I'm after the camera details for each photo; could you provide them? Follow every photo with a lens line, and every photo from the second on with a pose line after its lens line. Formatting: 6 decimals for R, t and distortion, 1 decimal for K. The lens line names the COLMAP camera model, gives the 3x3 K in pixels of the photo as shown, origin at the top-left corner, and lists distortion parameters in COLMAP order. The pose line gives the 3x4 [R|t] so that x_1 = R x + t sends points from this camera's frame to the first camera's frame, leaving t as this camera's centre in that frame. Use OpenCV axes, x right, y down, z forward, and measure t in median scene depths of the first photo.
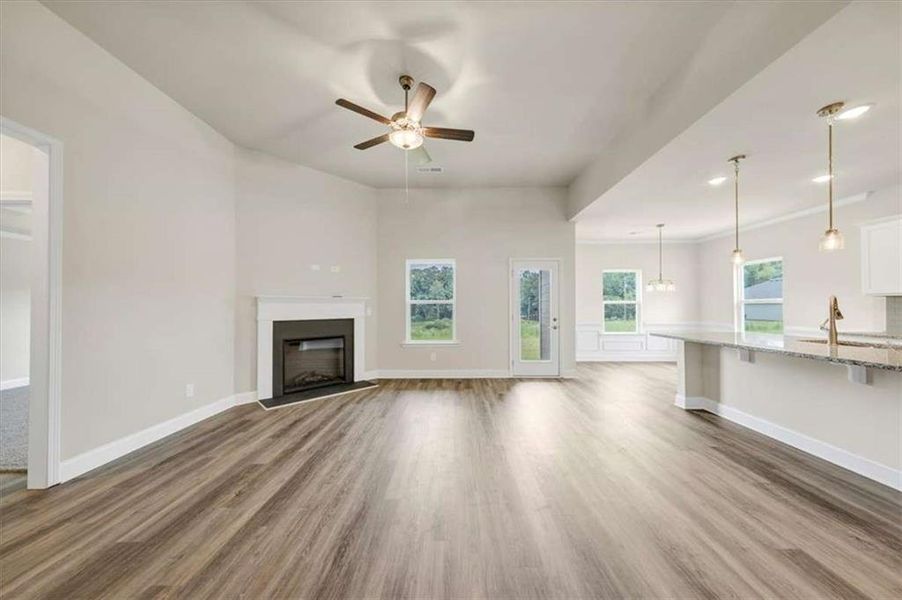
lens RADIAL K [[295.2, 0, 451.0], [0, 295.2, 305.1], [0, 0, 1]] dist [0.002249, -0.000263]
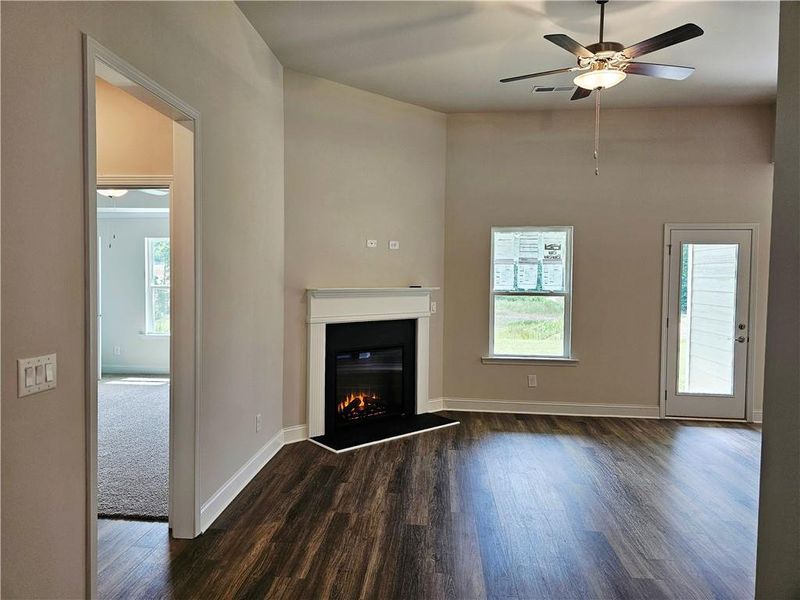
lens RADIAL K [[530.8, 0, 374.8], [0, 530.8, 289.4], [0, 0, 1]] dist [0.029642, -0.010491]
pose [[0.995127, 0.016625, -0.097188, -0.445688], [-0.013437, 0.999353, 0.033365, -0.083666], [0.097680, -0.031897, 0.994707, -0.260135]]
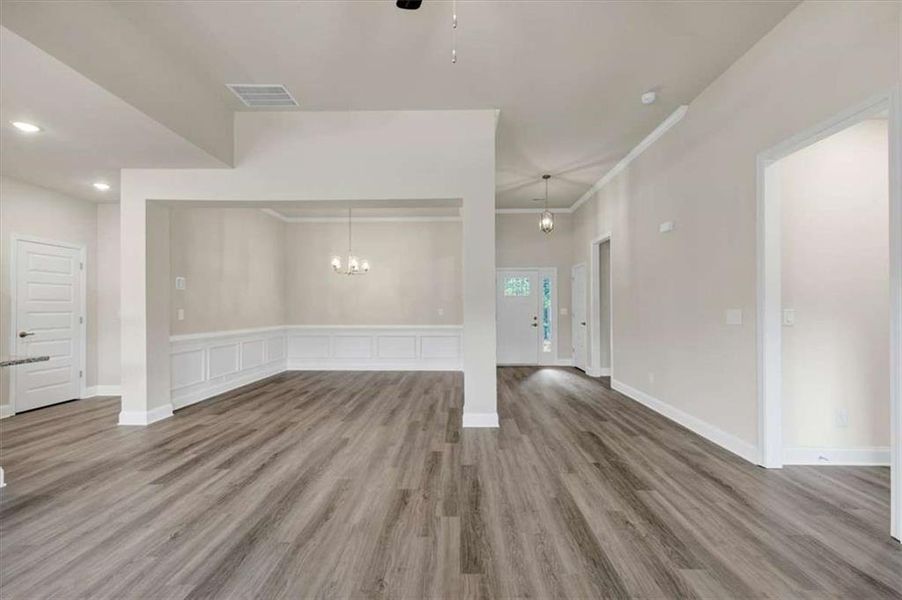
lens RADIAL K [[374.7, 0, 448.0], [0, 374.7, 302.7], [0, 0, 1]] dist [0.004711, 0.000343]
pose [[-0.999904, 0.005490, 0.012697, -0.119307], [0.005230, 0.999779, -0.020384, 0.005410], [-0.012806, -0.020315, -0.999712, 1.249500]]
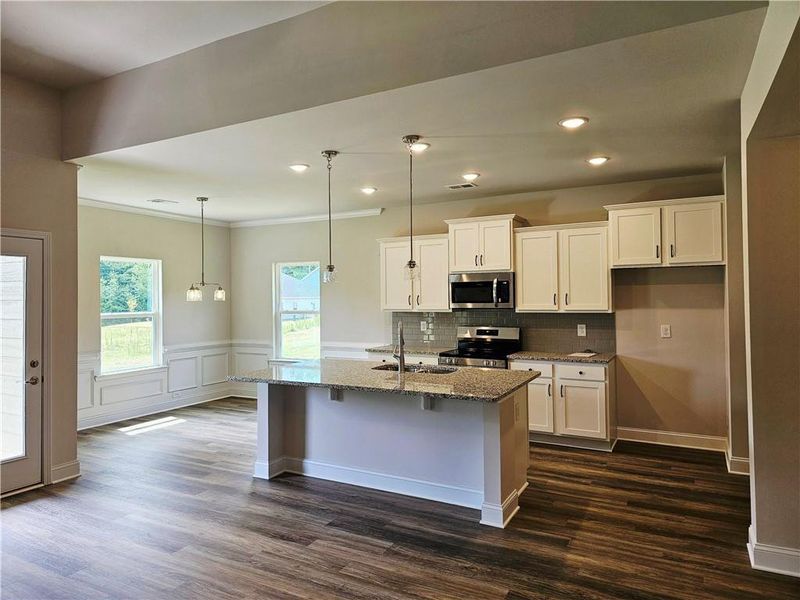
lens RADIAL K [[530.8, 0, 387.3], [0, 530.8, 297.0], [0, 0, 1]] dist [0.029642, -0.010491]
pose [[0.459281, 0.000897, 0.888290, -0.222788], [-0.001148, 0.999999, -0.000416, -0.088444], [-0.888290, -0.000829, 0.459282, 0.169877]]
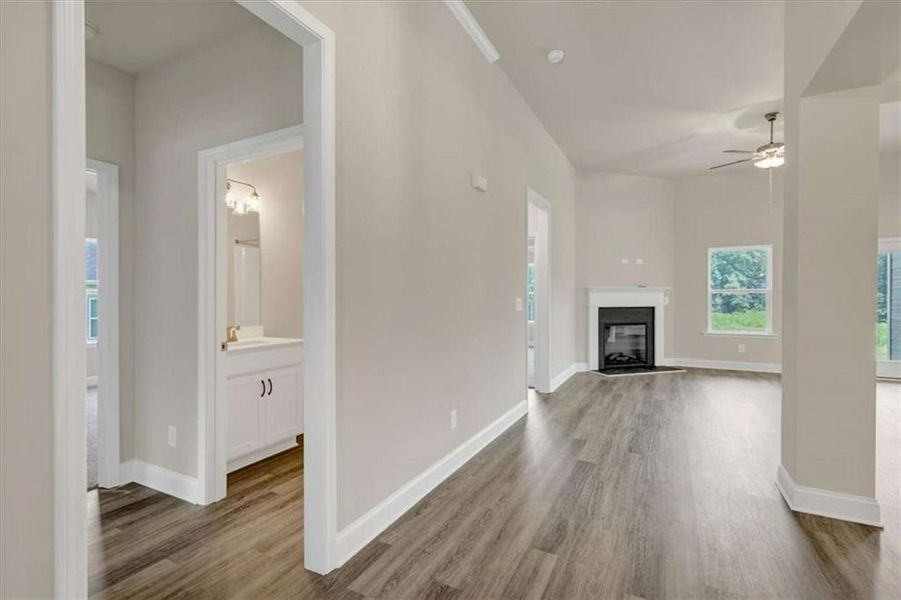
lens RADIAL K [[410.7, 0, 441.6], [0, 410.7, 297.9], [0, 0, 1]] dist [0.000674, -0.000248]
pose [[0.887254, 0.005019, -0.461253, -0.475990], [0.001170, 0.999913, 0.013132, -0.010123], [0.461279, -0.012191, 0.887171, -0.967145]]
